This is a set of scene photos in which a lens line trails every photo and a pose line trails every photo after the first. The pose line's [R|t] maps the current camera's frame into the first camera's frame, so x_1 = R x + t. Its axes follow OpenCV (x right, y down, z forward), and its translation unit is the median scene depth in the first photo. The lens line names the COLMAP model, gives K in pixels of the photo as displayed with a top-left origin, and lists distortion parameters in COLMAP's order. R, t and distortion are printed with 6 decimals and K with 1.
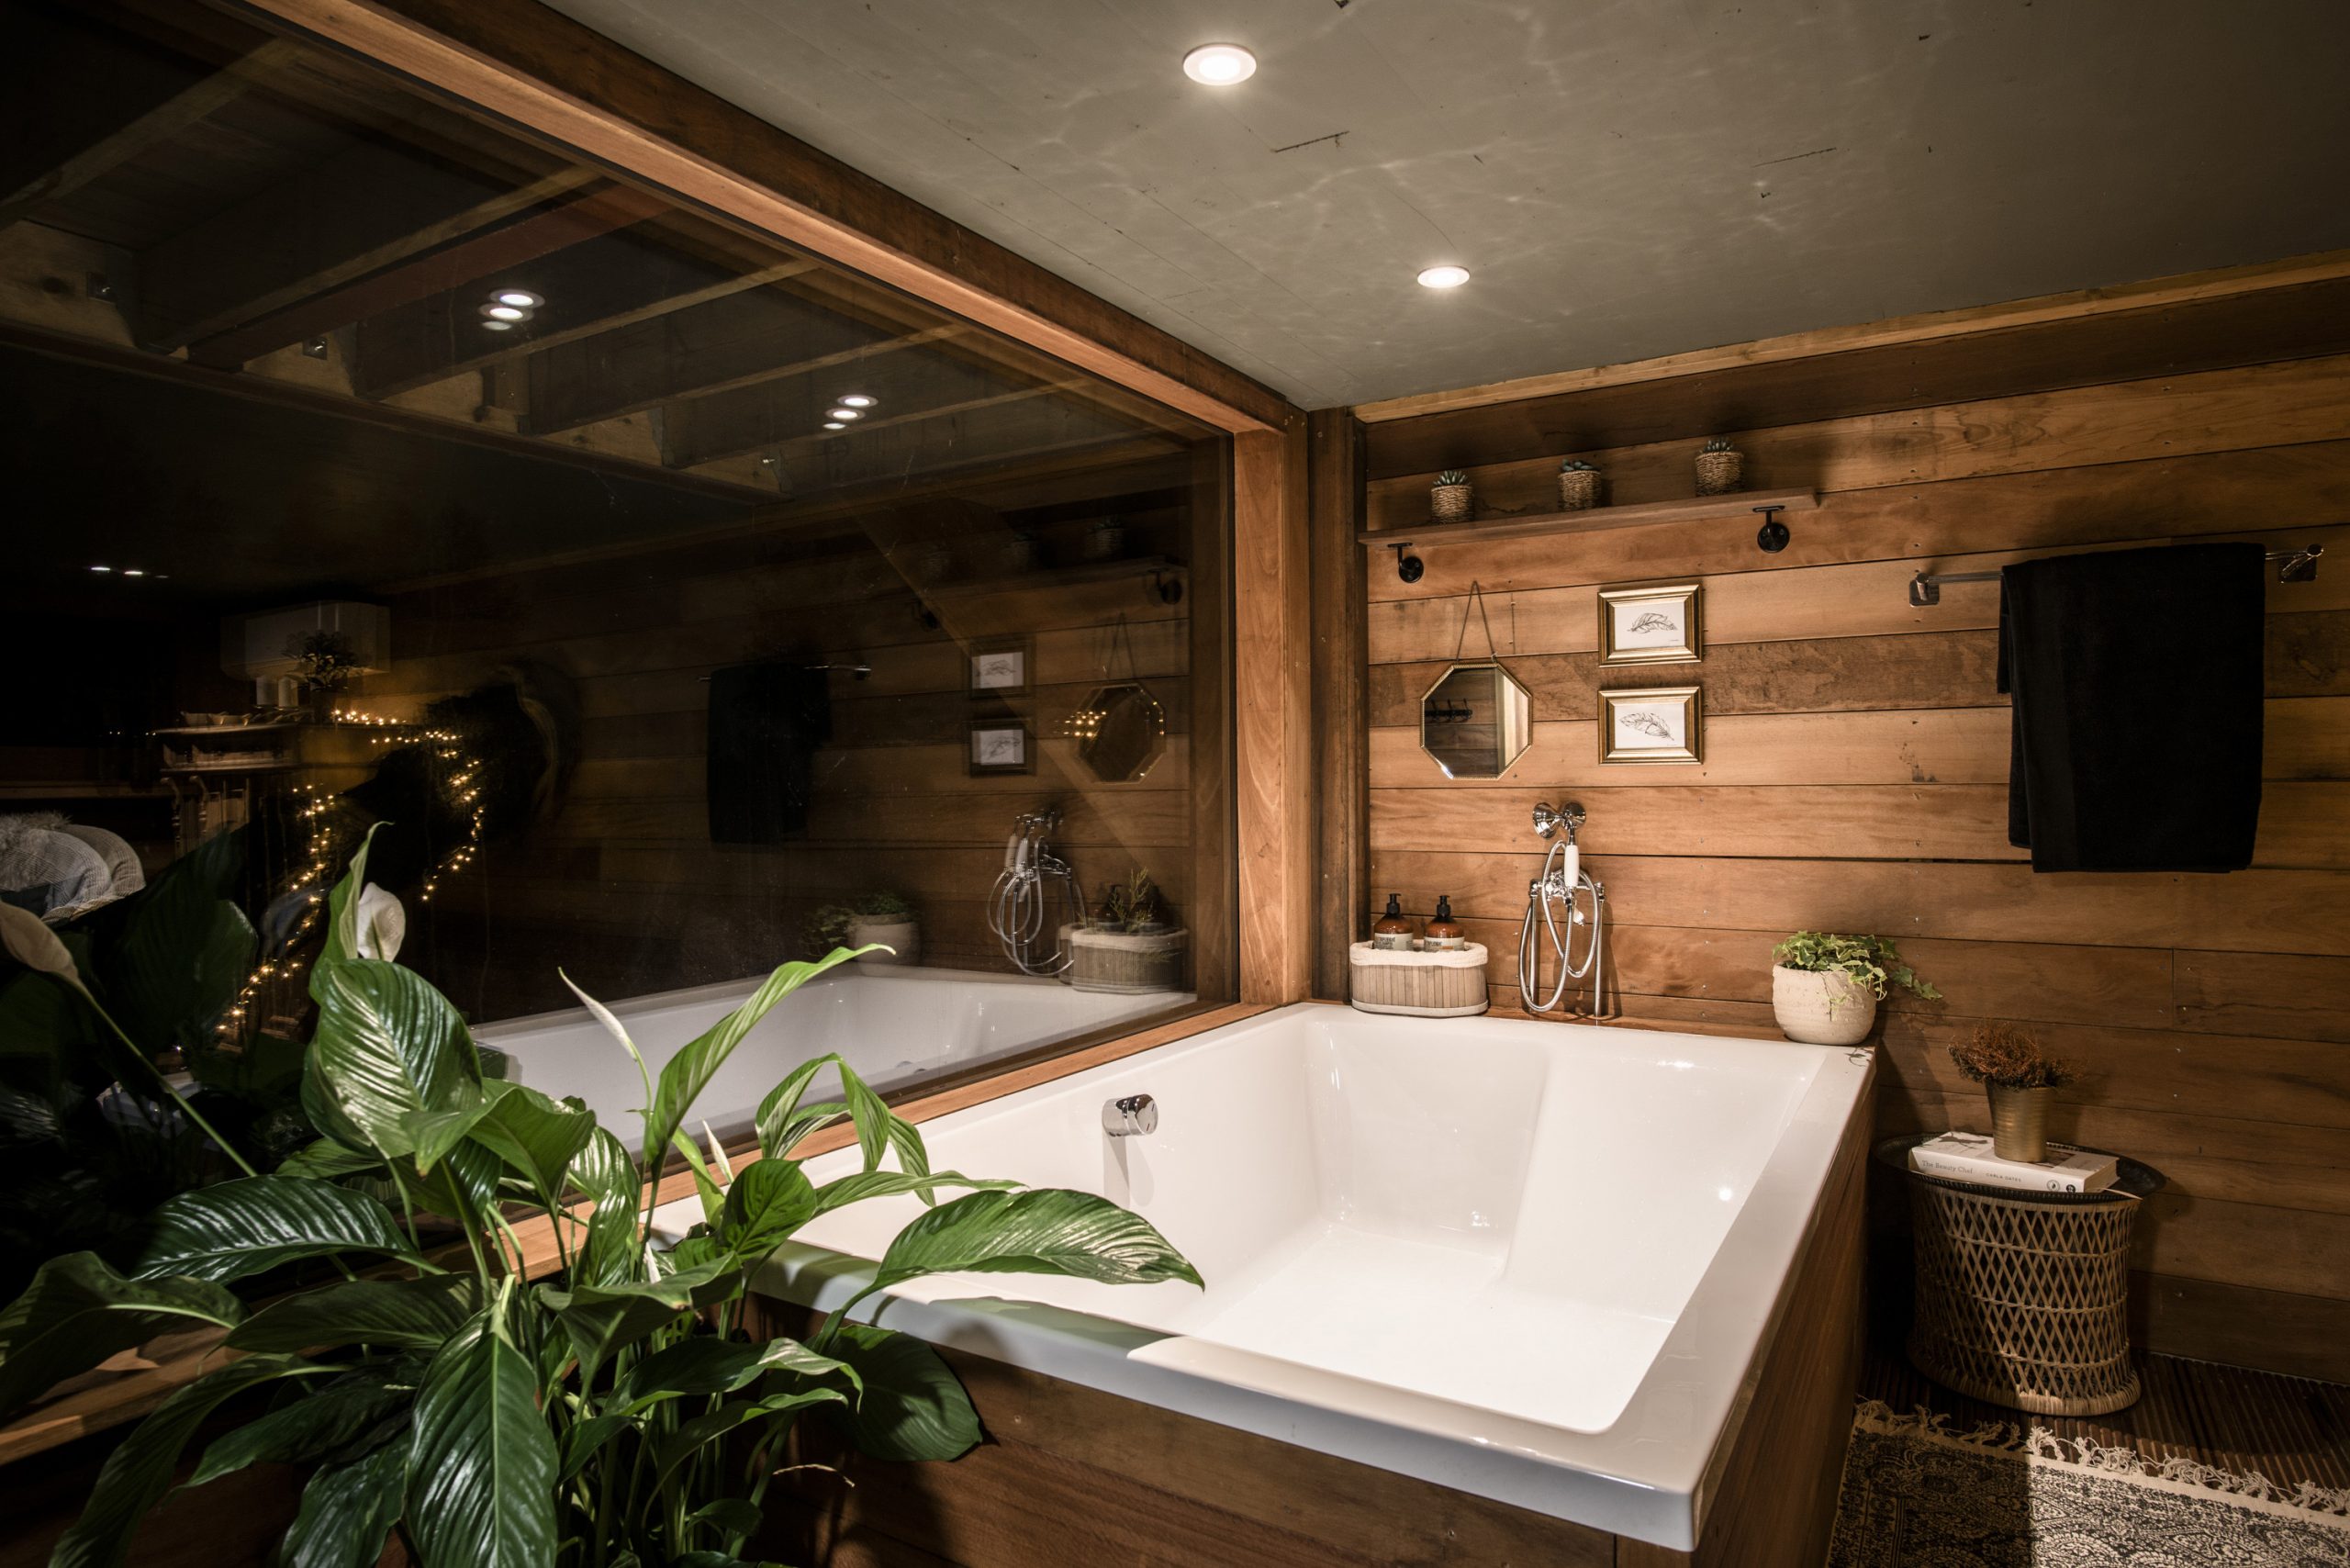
lens RADIAL K [[1342.5, 0, 1178.2], [0, 1342.5, 783.1], [0, 0, 1]] dist [-0.023127, 0.004694]
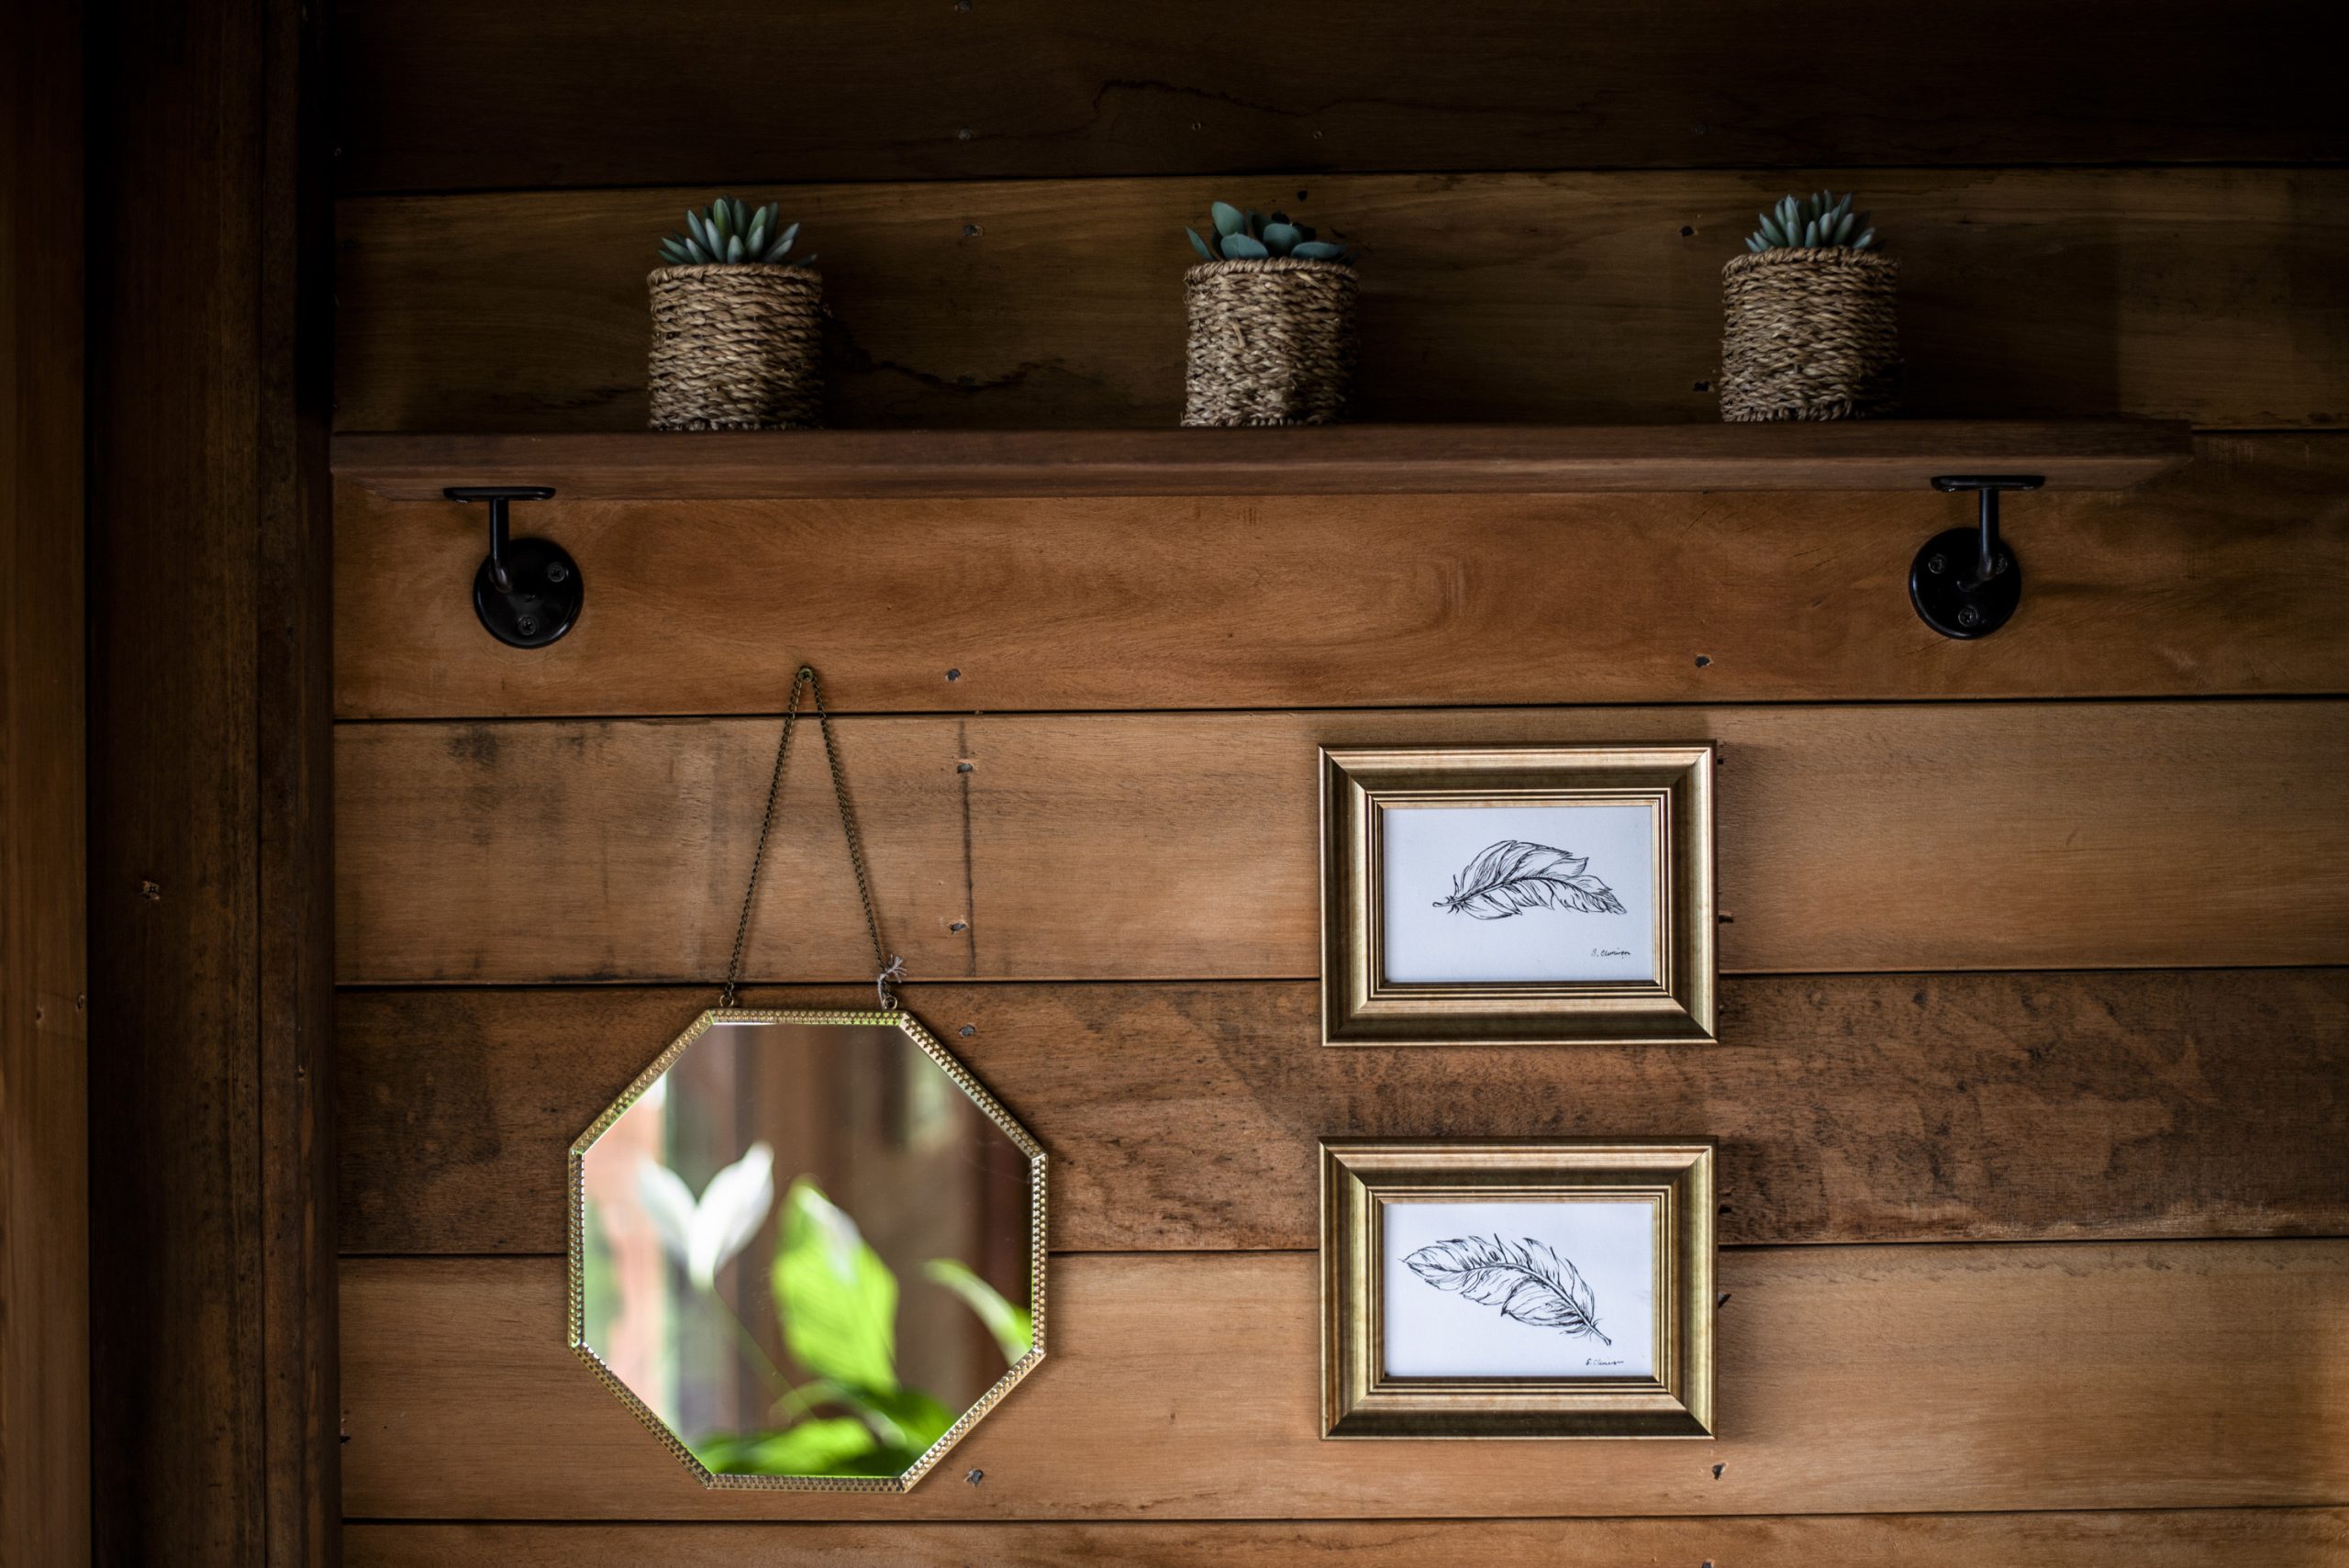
lens RADIAL K [[1341.8, 0, 1180.4], [0, 1341.8, 787.6], [0, 0, 1]] dist [-0.023127, 0.004694]
pose [[0.862564, 0.005853, 0.505914, 0.163870], [0.001397, 0.999902, -0.013950, -0.129164], [-0.505946, 0.012739, 0.862471, 0.788050]]
